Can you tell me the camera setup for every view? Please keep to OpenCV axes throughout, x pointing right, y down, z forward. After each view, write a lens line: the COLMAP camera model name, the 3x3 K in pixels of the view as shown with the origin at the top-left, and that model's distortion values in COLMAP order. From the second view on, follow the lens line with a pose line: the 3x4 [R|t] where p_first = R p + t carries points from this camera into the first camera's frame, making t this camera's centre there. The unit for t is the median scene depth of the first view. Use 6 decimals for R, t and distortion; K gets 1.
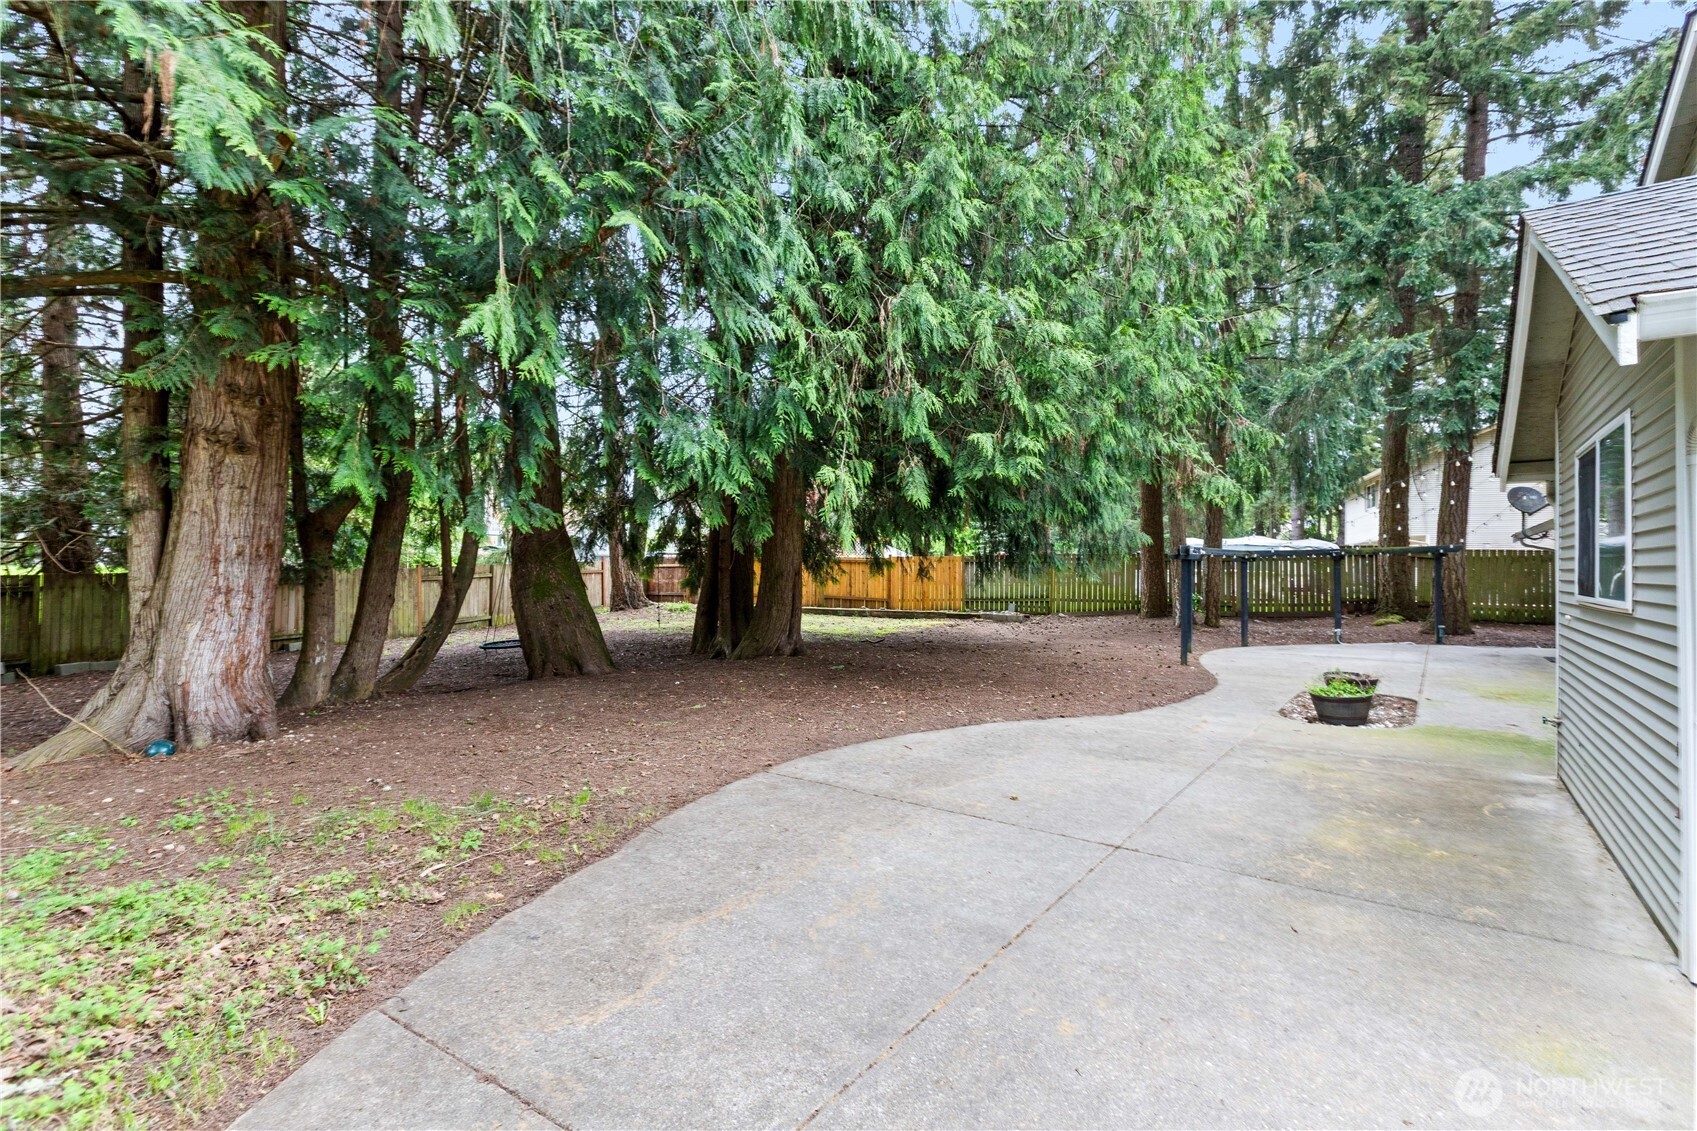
lens RADIAL K [[773.0, 0, 857.4], [0, 773.0, 569.5], [0, 0, 1]] dist [-0.004604, -0.000384]
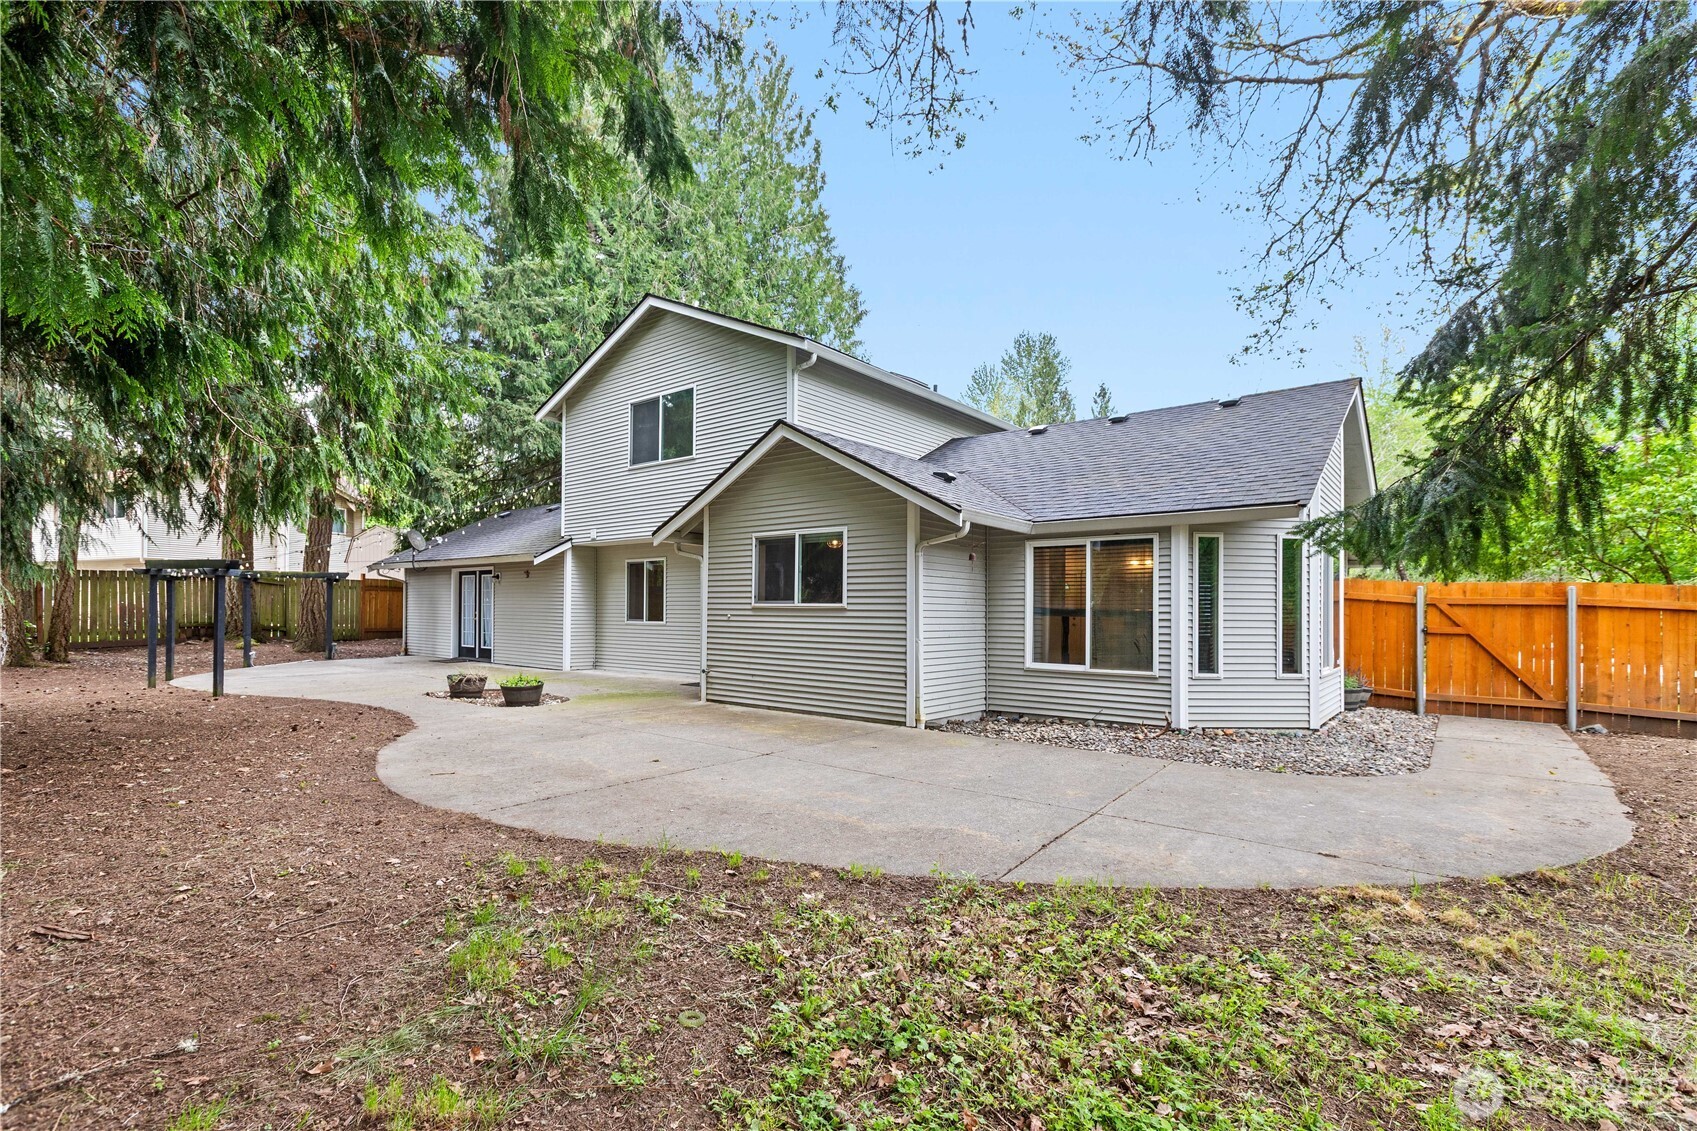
lens RADIAL K [[773.0, 0, 867.3], [0, 773.0, 605.9], [0, 0, 1]] dist [-0.004604, -0.000384]
pose [[0.004515, 0.004426, 0.999980, -1.221539], [-0.011201, 0.999928, -0.004375, 0.049042], [-0.999927, -0.011181, 0.004564, 0.744626]]
